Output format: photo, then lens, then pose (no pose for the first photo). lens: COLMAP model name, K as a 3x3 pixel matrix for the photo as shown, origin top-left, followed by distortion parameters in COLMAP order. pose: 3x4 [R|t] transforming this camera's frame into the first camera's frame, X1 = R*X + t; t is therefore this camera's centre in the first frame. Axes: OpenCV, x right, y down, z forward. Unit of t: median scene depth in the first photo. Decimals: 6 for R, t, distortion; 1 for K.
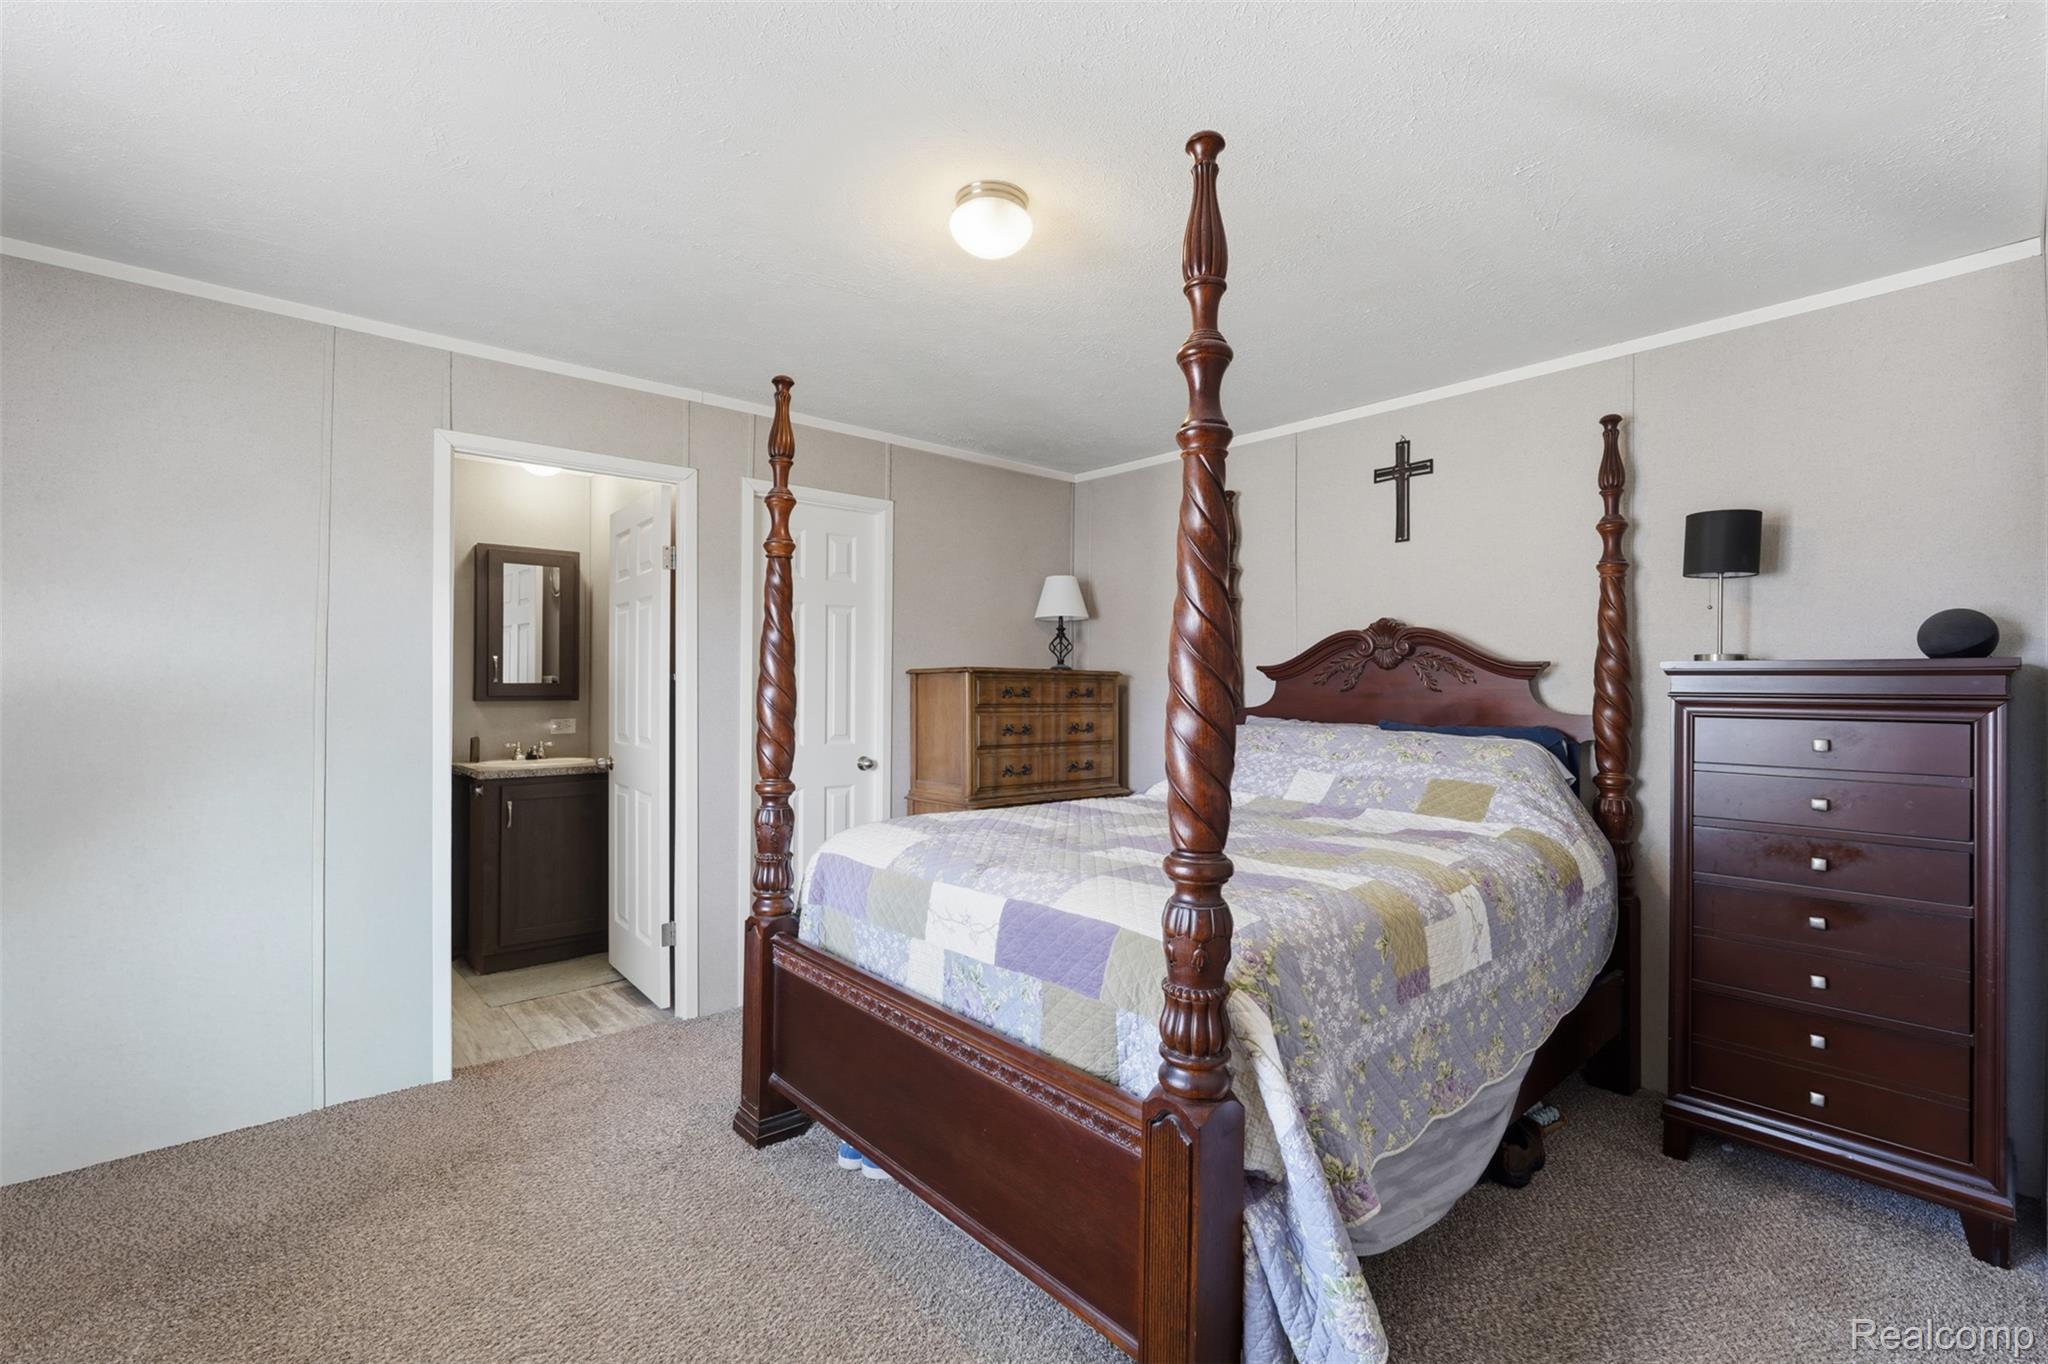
lens RADIAL K [[907.1, 0, 1019.6], [0, 907.1, 685.3], [0, 0, 1]] dist [-0.009819, 0.005460]
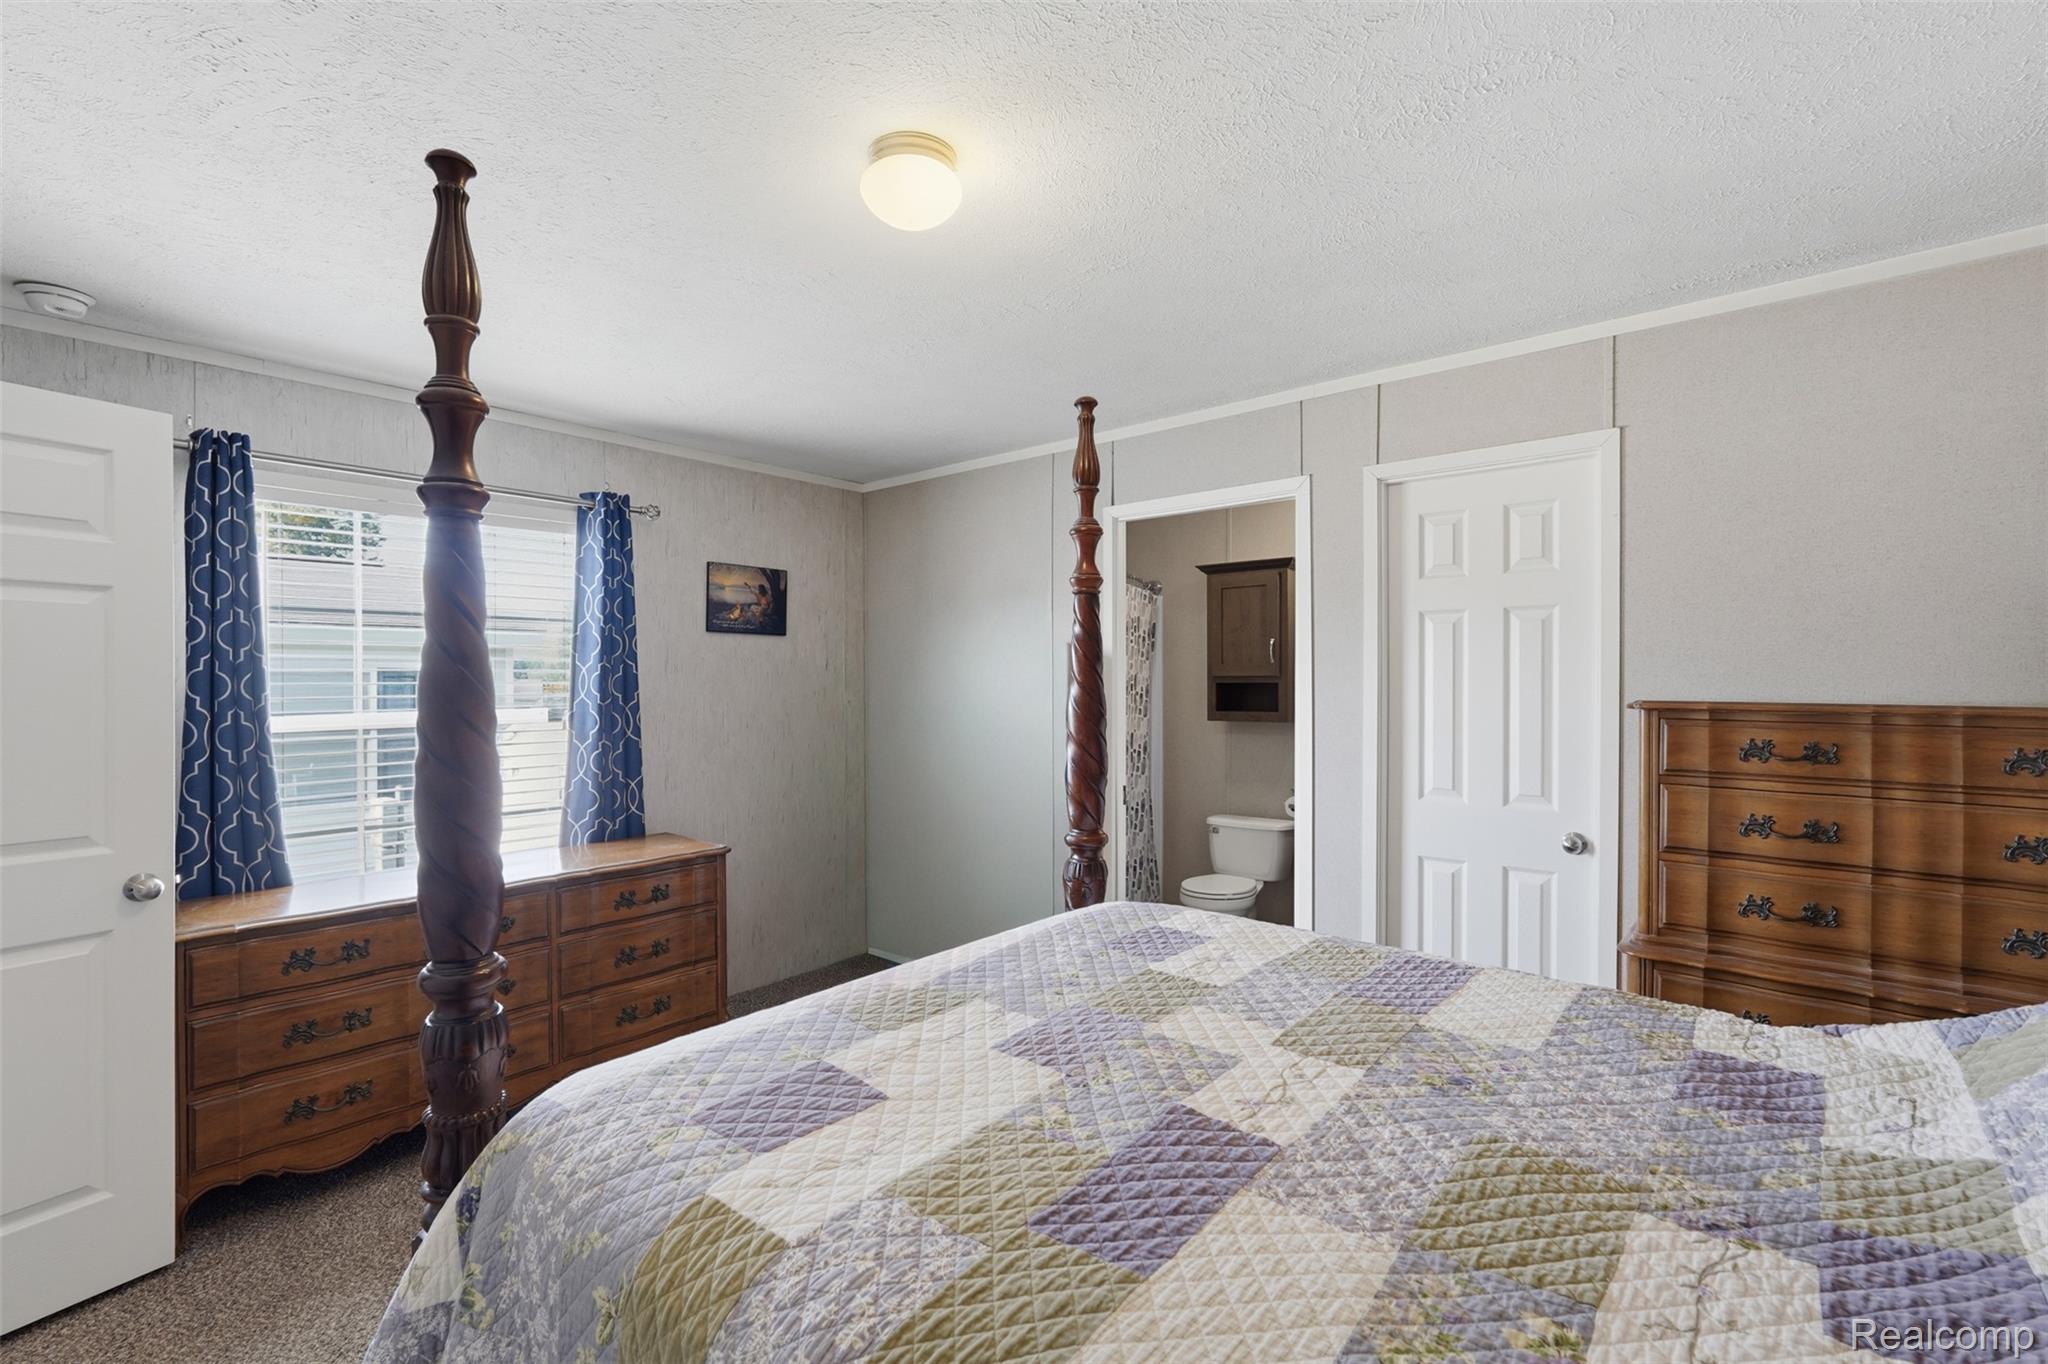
lens RADIAL K [[907.1, 0, 1019.6], [0, 907.1, 685.3], [0, 0, 1]] dist [-0.009819, 0.005460]
pose [[0.144901, -0.000368, -0.989446, 0.410762], [0.004602, 0.999989, 0.000302, -0.030081], [0.989435, -0.004598, 0.144902, 0.501720]]
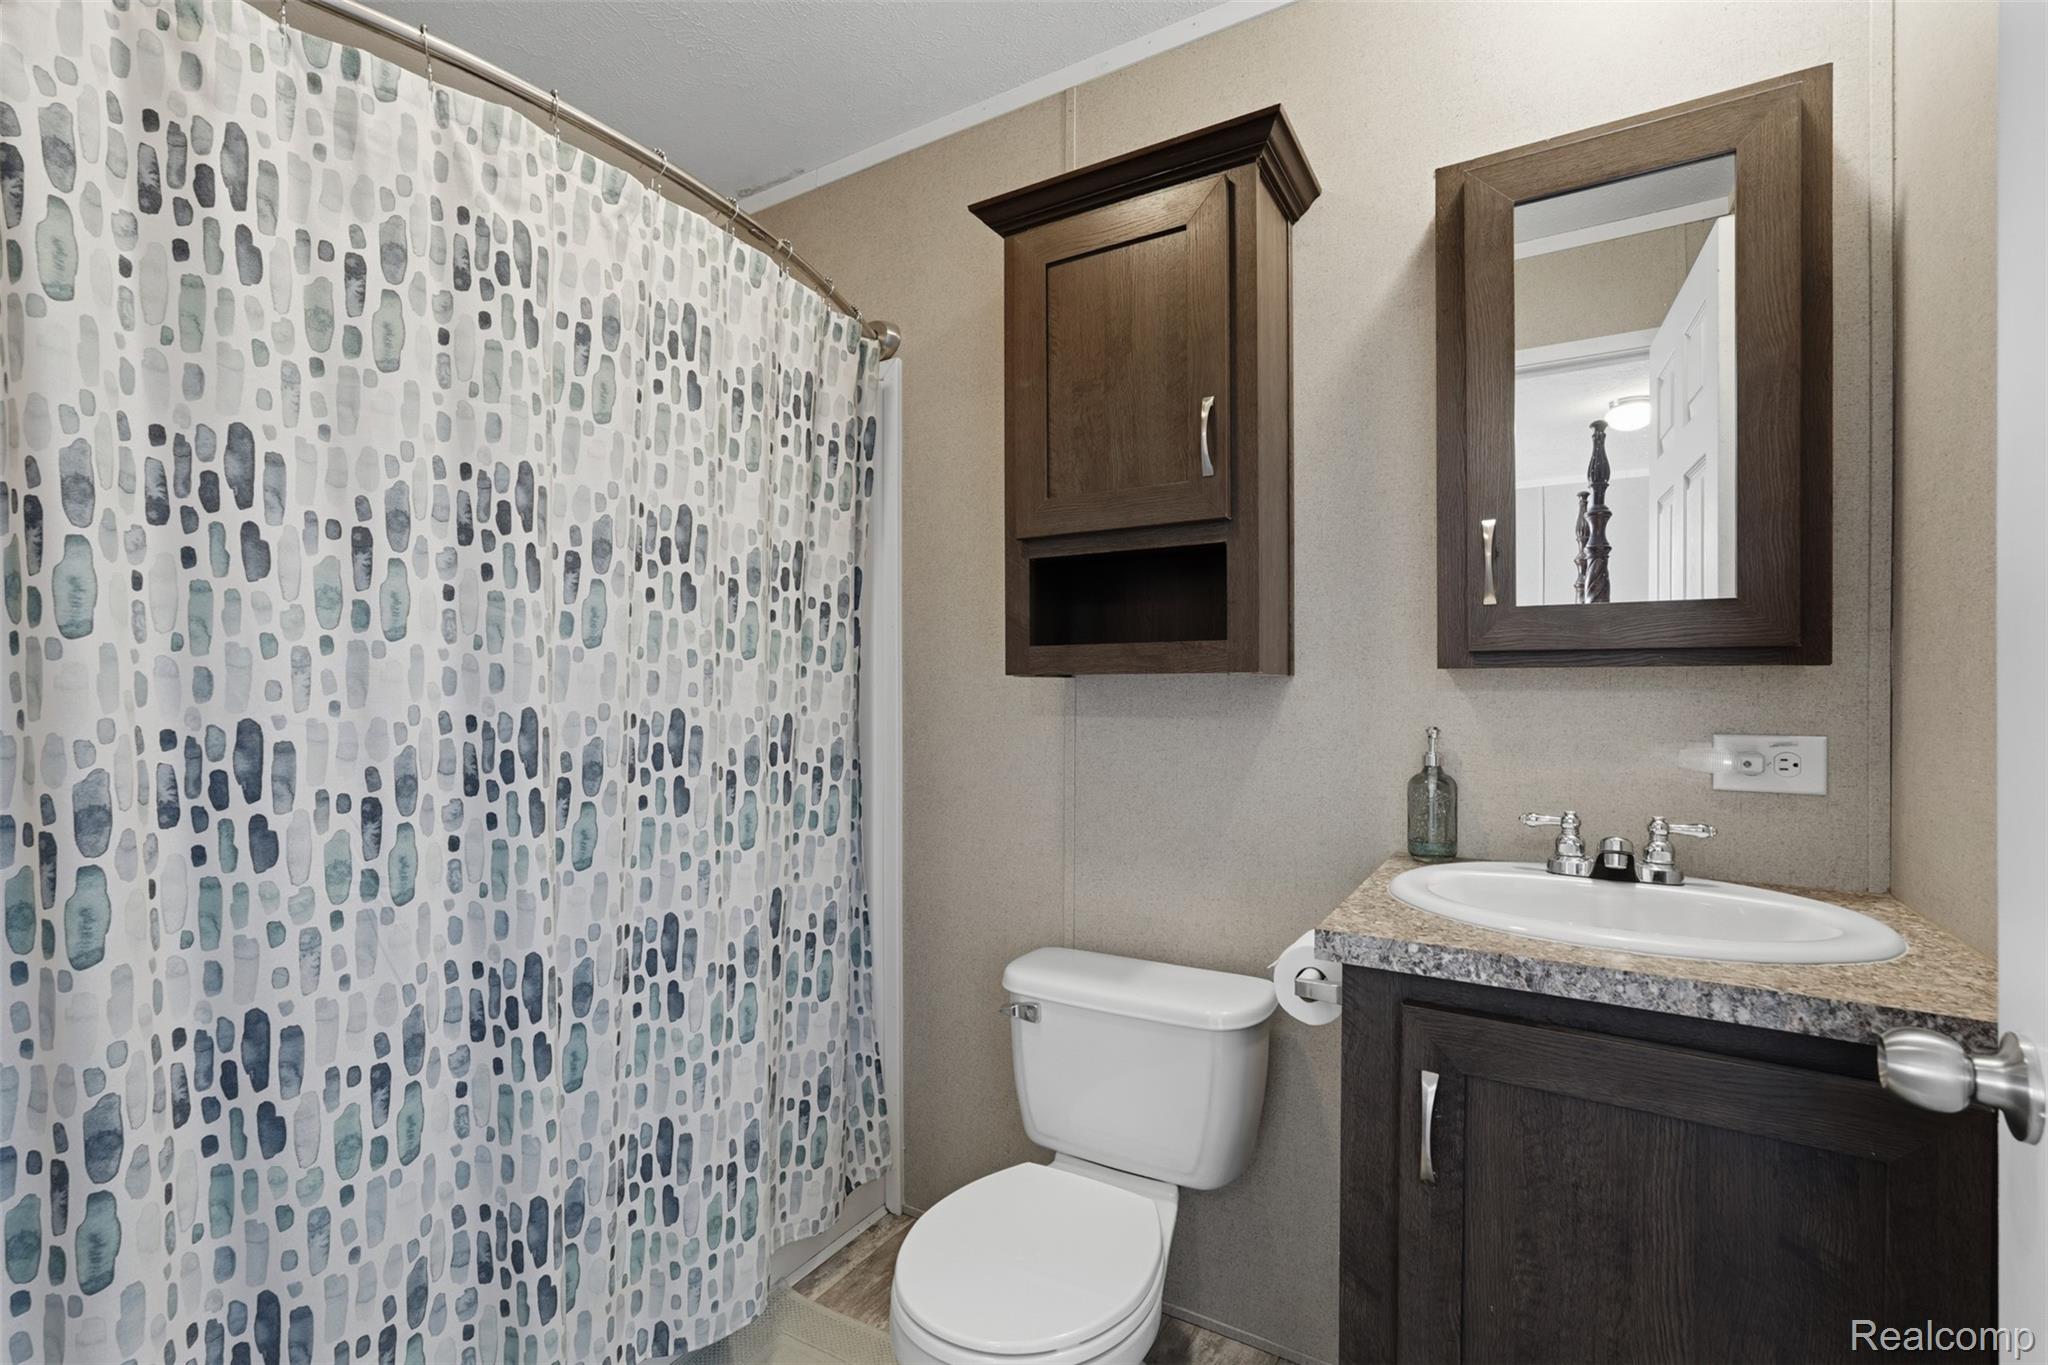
lens RADIAL K [[907.1, 0, 1019.6], [0, 907.1, 685.8], [0, 0, 1]] dist [-0.009819, 0.005460]
pose [[0.305762, -0.010490, -0.952050, -0.361614], [0.004971, 0.999943, -0.009422, 0.027056], [0.952095, -0.001852, 0.305797, 0.805847]]
